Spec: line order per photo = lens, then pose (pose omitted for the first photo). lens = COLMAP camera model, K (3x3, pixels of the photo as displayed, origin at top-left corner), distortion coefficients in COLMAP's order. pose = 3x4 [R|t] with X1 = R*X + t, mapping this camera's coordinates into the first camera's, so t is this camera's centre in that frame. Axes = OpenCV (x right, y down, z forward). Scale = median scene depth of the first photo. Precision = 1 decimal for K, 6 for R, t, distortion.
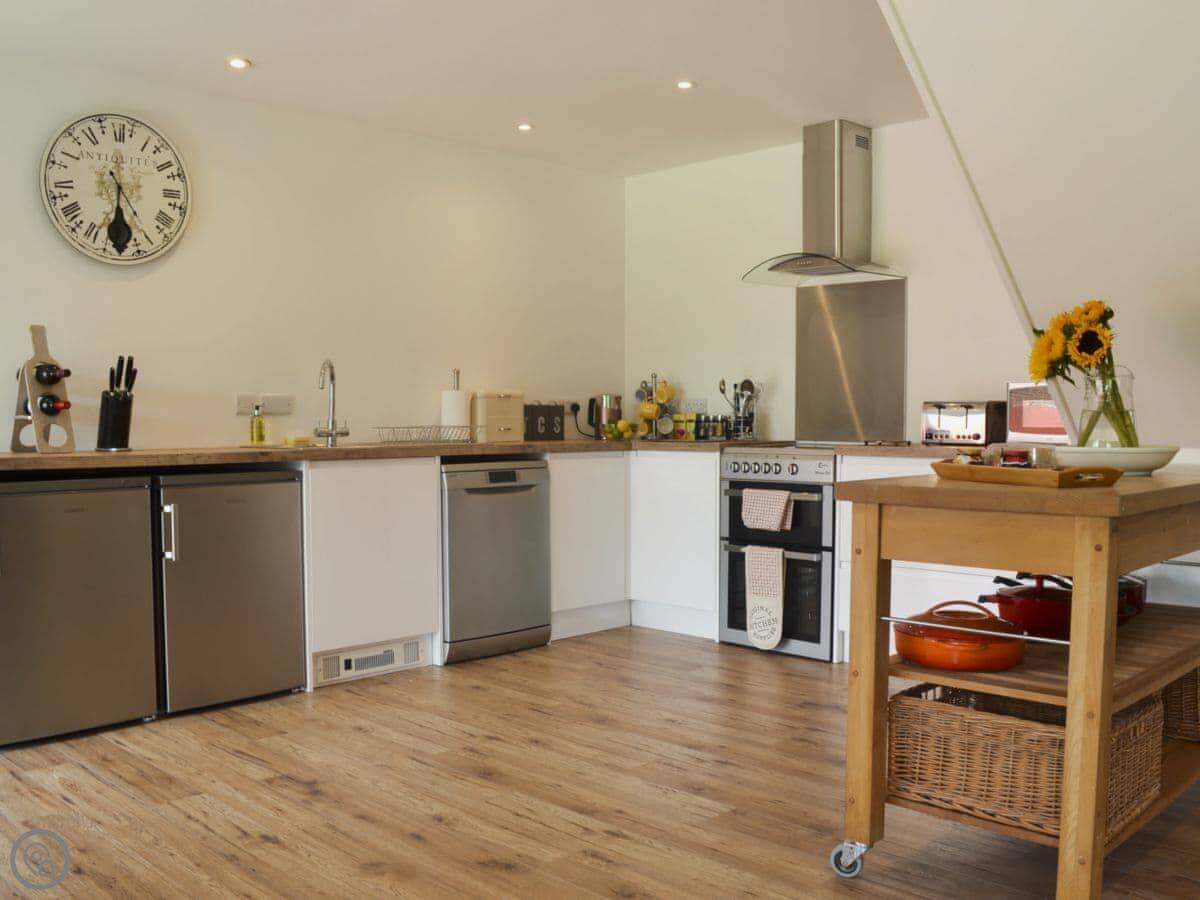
lens RADIAL K [[1096.7, 0, 579.8], [0, 1096.7, 454.4], [0, 0, 1]] dist [-0.056508, -0.001026]
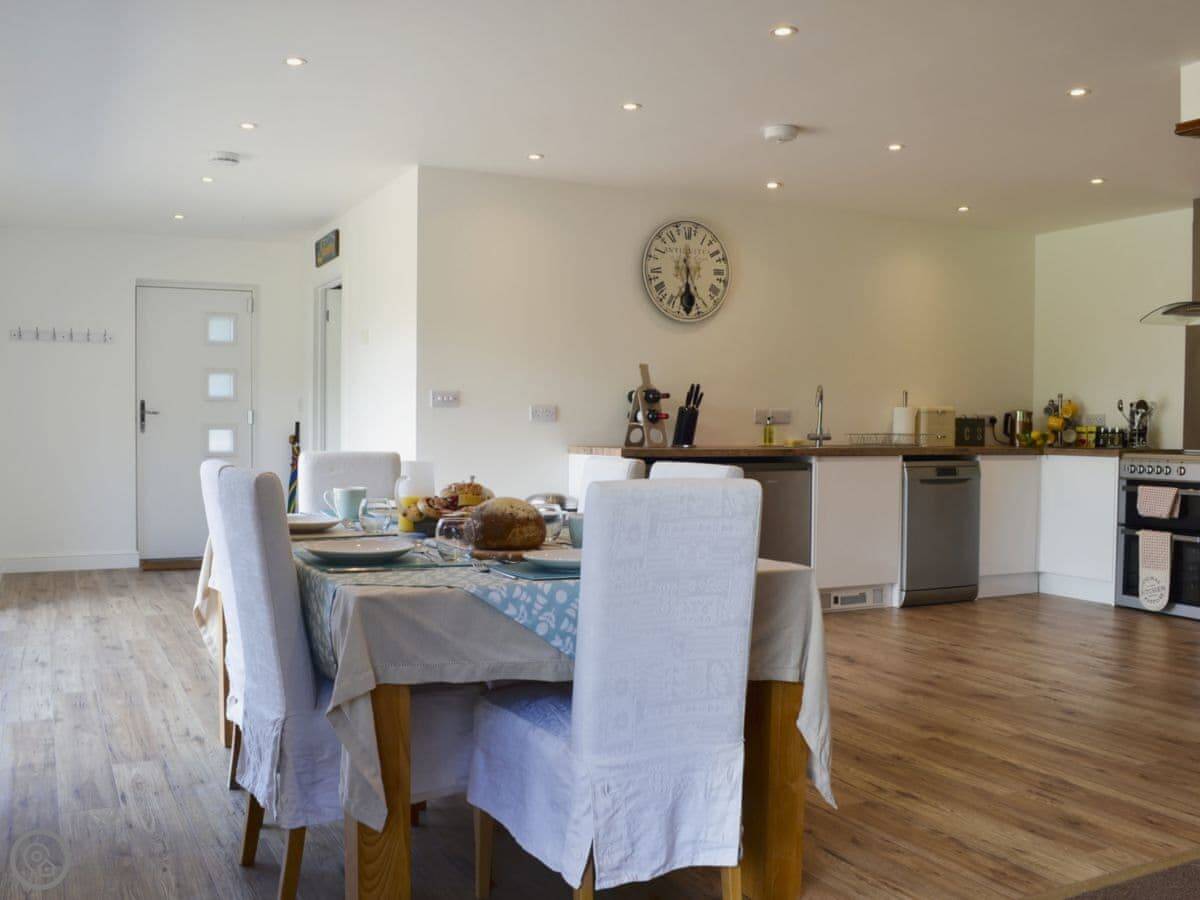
lens RADIAL K [[1096.7, 0, 579.8], [0, 1096.7, 454.4], [0, 0, 1]] dist [-0.056508, -0.001026]
pose [[0.950920, 0.019579, -0.308818, -0.085947], [-0.021380, 0.999768, -0.002449, 0.012025], [0.308699, 0.008932, 0.951118, -0.420453]]
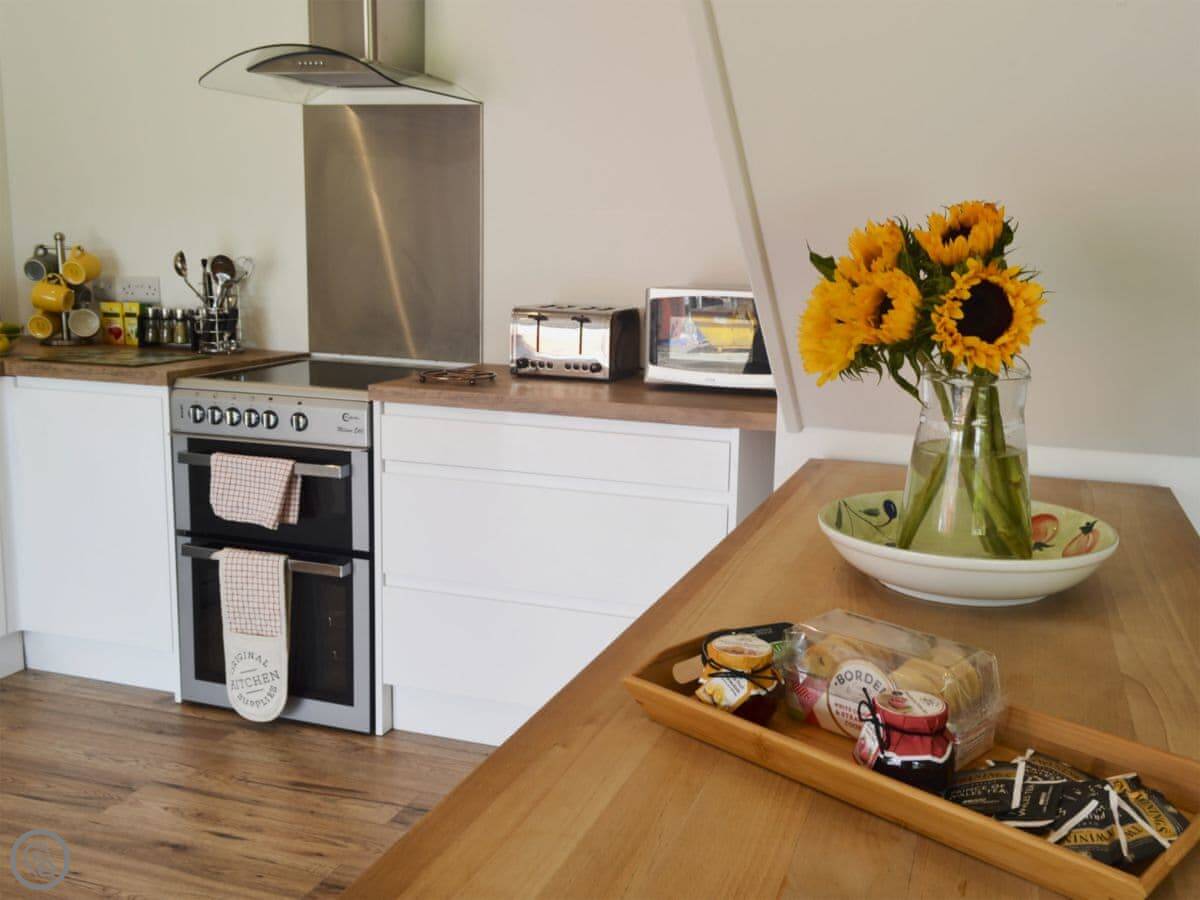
lens RADIAL K [[1095.7, 0, 687.2], [0, 1095.7, 400.0], [0, 0, 1]] dist [0.014519, 0.009451]
pose [[0.879506, -0.045006, 0.473755, 0.098695], [-0.007165, 0.994153, 0.107745, -0.062723], [-0.475834, -0.098157, 0.874041, 0.382624]]
